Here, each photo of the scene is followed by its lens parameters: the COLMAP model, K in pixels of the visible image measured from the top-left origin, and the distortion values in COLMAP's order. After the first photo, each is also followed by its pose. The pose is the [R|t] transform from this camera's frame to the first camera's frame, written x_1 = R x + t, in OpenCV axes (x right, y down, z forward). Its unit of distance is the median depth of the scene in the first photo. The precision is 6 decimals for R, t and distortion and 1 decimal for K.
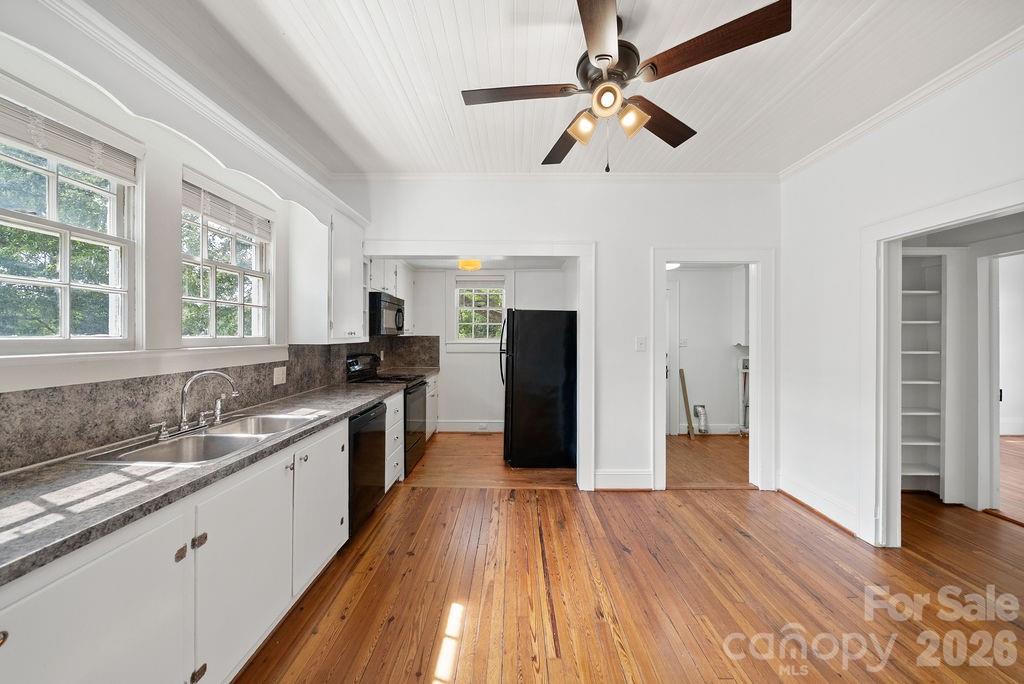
lens RADIAL K [[355.8, 0, 508.1], [0, 355.8, 342.5], [0, 0, 1]] dist [-0.001340, -0.000166]
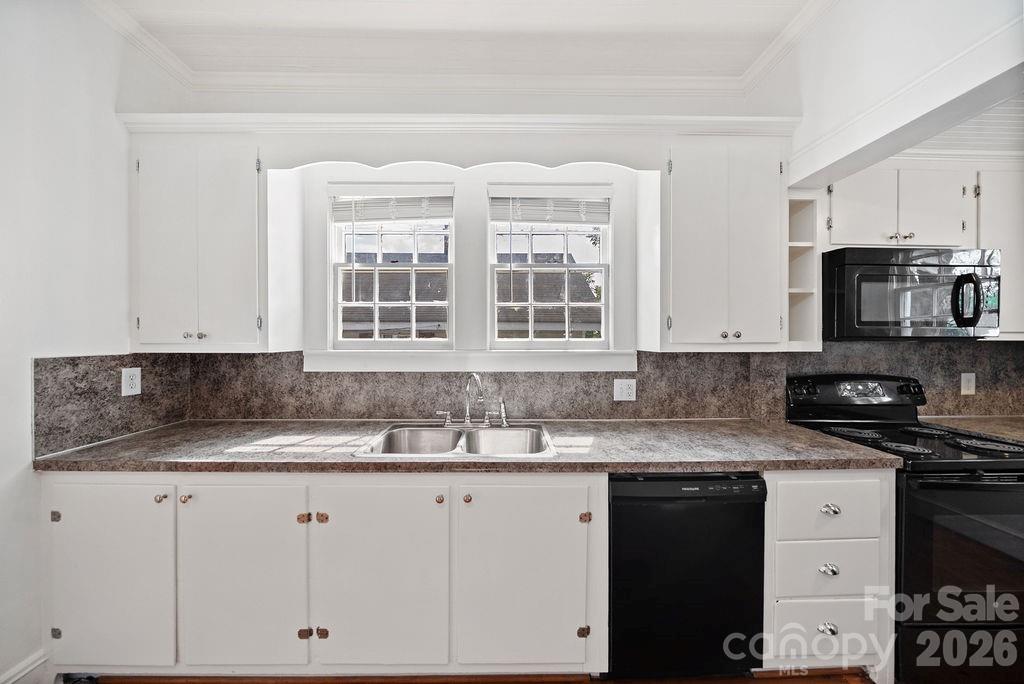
lens RADIAL K [[355.8, 0, 508.1], [0, 355.8, 342.5], [0, 0, 1]] dist [-0.001340, -0.000166]
pose [[0.029081, 0.009550, -0.999531, 0.221254], [-0.021605, 0.999727, 0.008924, -0.020891], [0.999344, 0.021335, 0.029279, 1.179044]]
